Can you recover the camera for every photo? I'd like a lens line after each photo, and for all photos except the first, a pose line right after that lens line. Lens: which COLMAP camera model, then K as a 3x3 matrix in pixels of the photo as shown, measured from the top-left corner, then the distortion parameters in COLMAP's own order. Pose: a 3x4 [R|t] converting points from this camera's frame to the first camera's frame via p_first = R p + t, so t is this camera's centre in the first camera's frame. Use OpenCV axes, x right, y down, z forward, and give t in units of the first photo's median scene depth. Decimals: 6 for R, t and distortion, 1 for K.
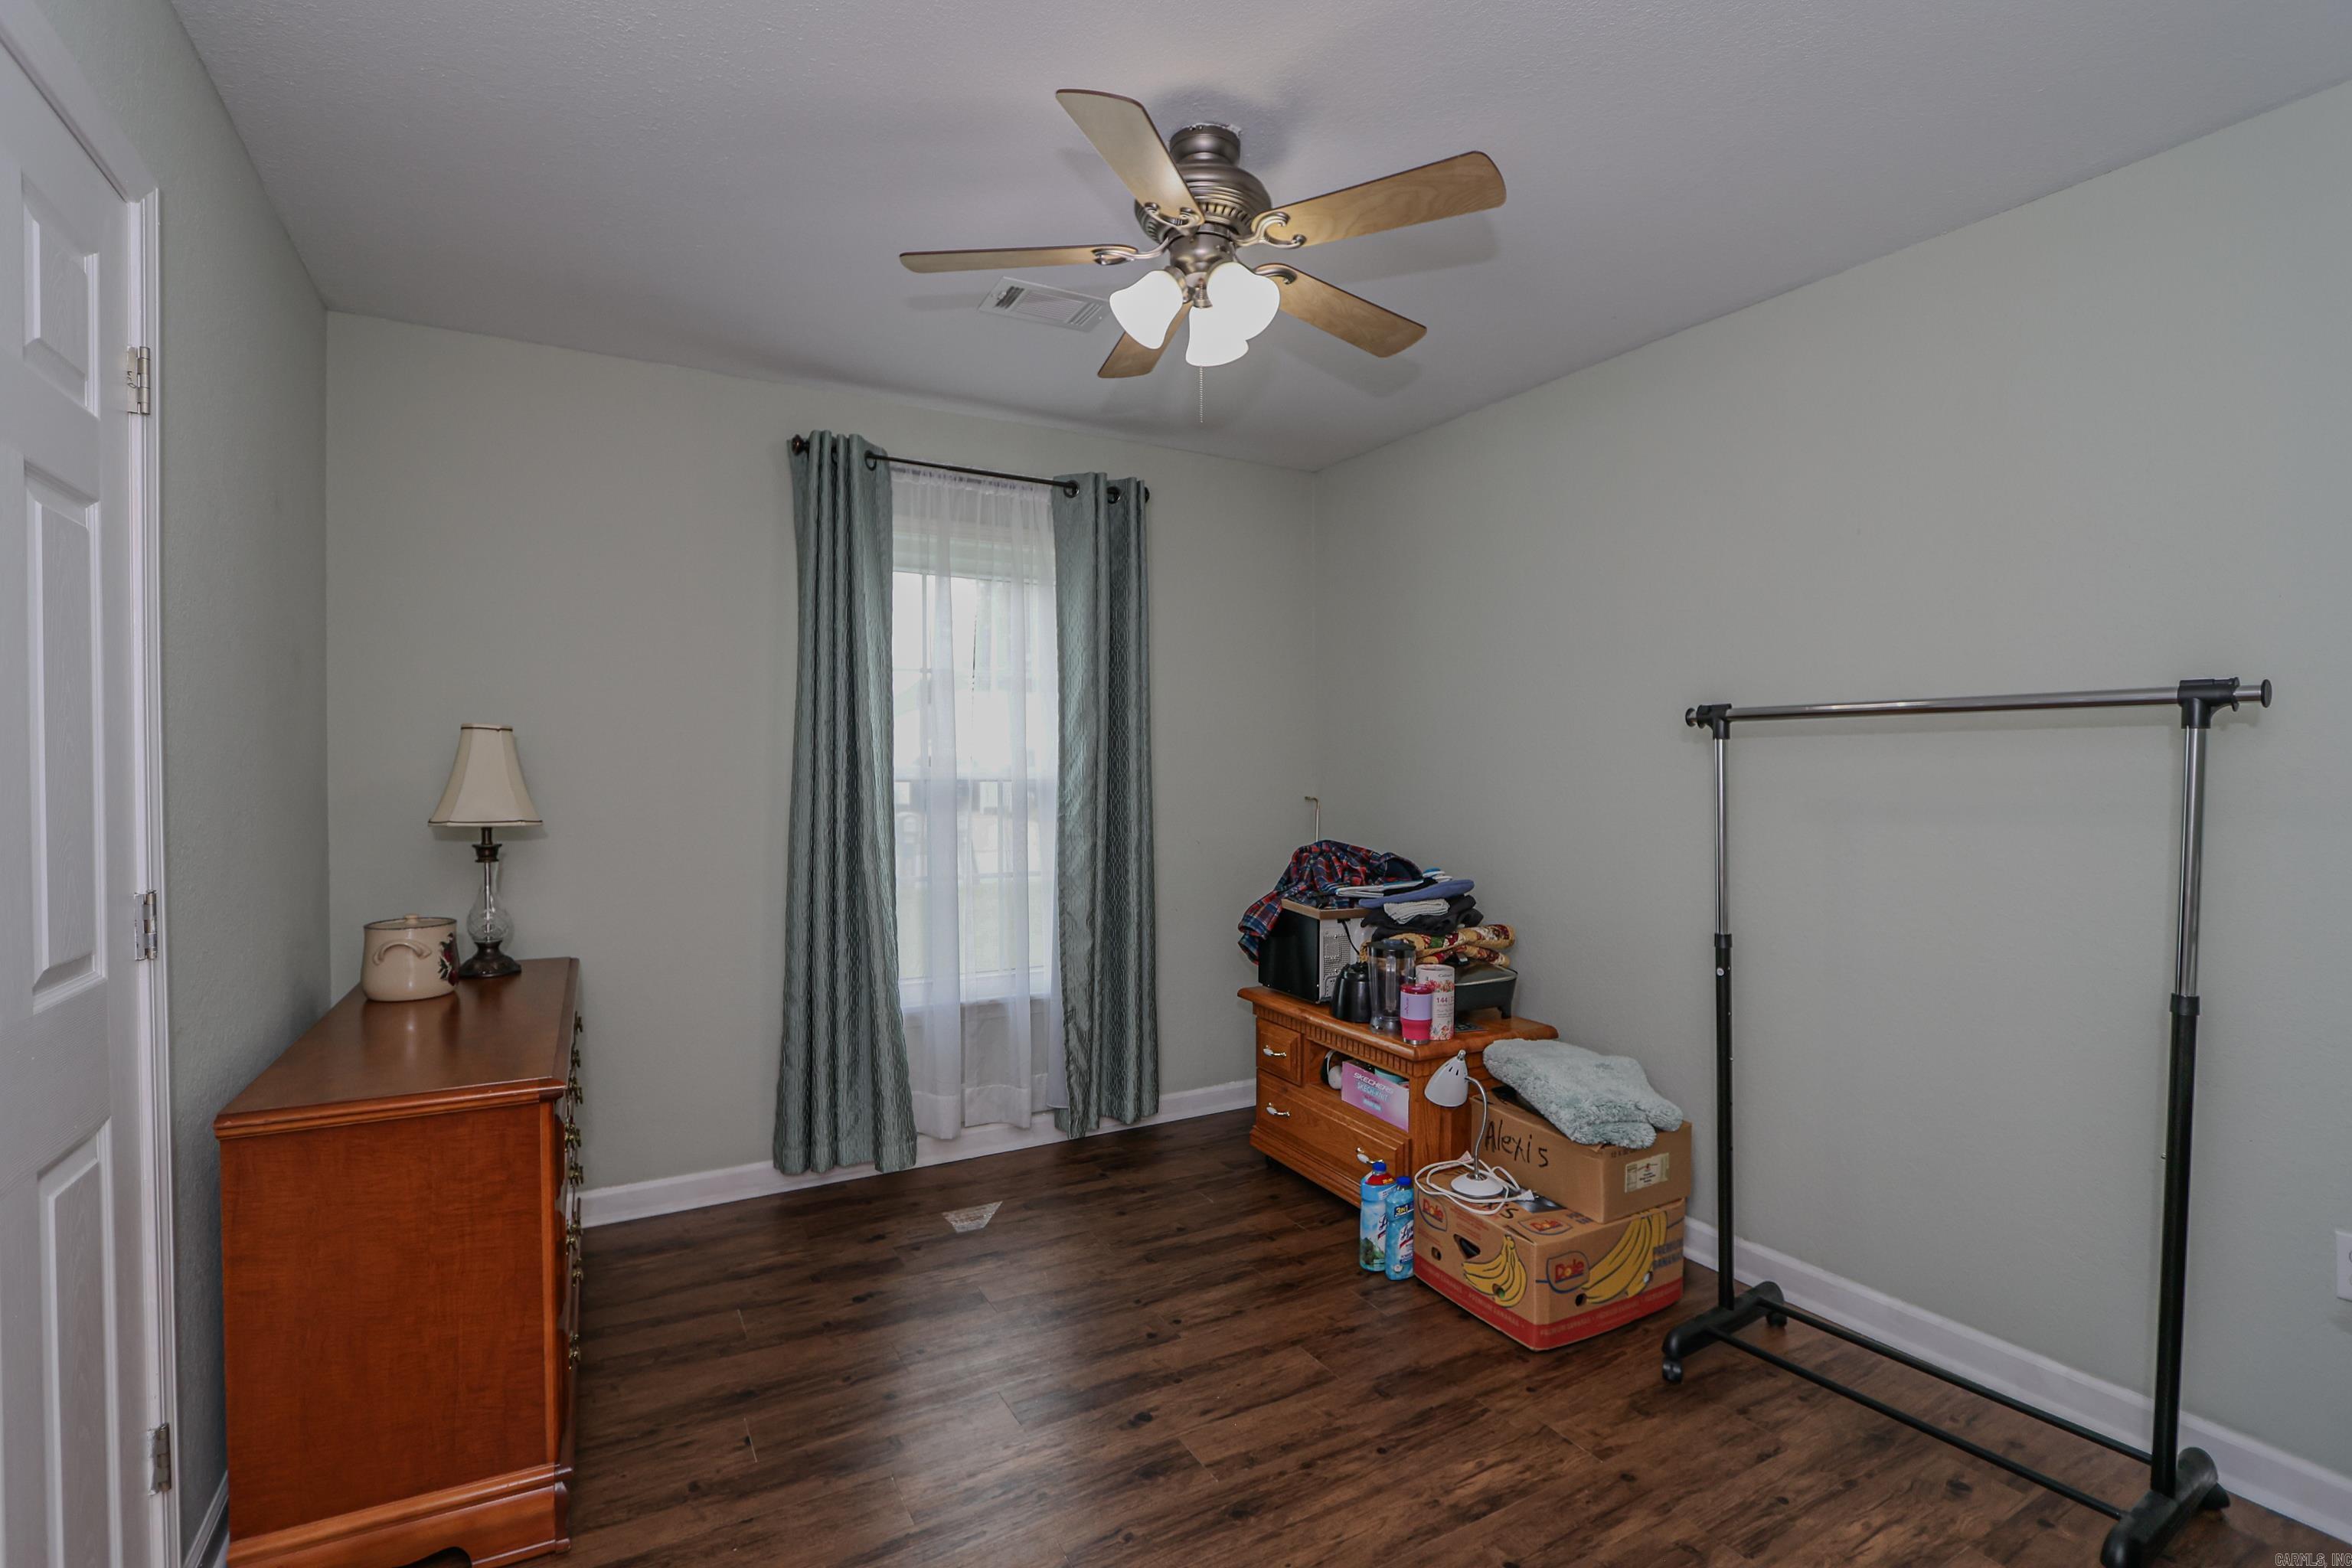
lens RADIAL K [[1077.0, 0, 1170.9], [0, 1077.0, 786.7], [0, 0, 1]] dist [-0.005799, -0.001307]
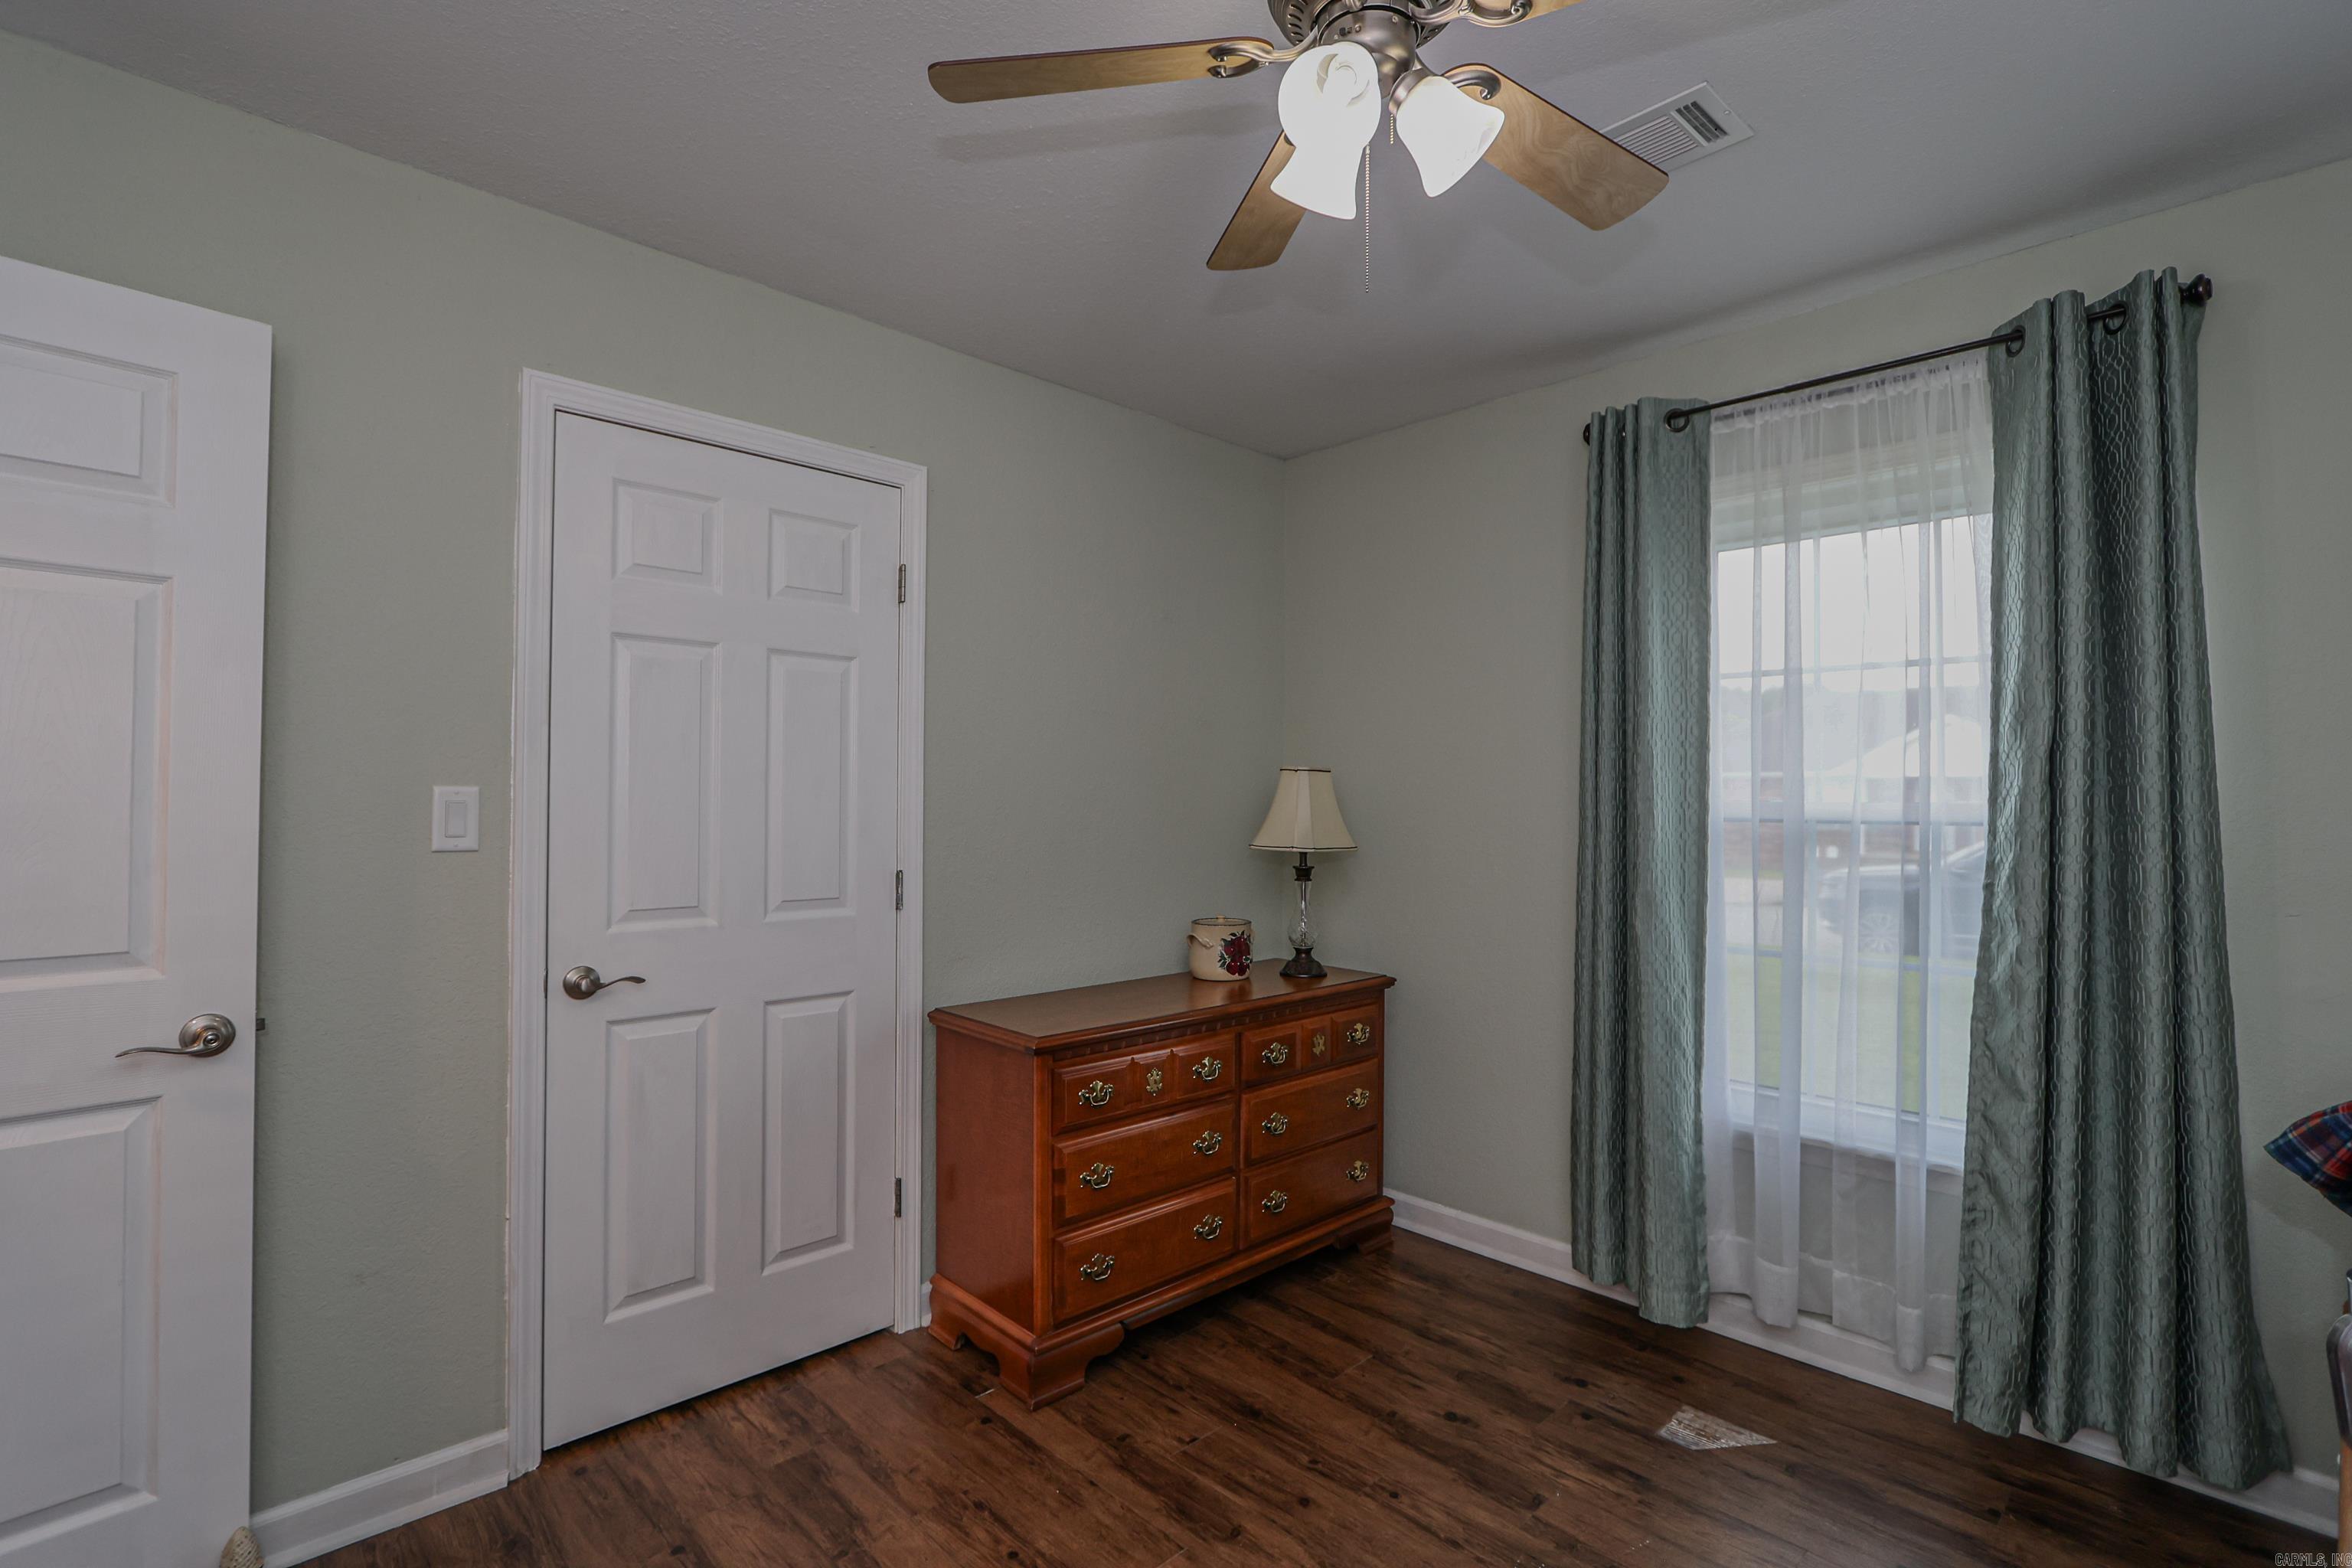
lens RADIAL K [[1077.0, 0, 1161.3], [0, 1077.0, 786.0], [0, 0, 1]] dist [-0.005799, -0.001307]
pose [[0.257429, -0.009927, -0.966246, 0.396574], [-0.017651, 0.999732, -0.014974, -0.012643], [0.966136, 0.020910, 0.257185, 0.431867]]
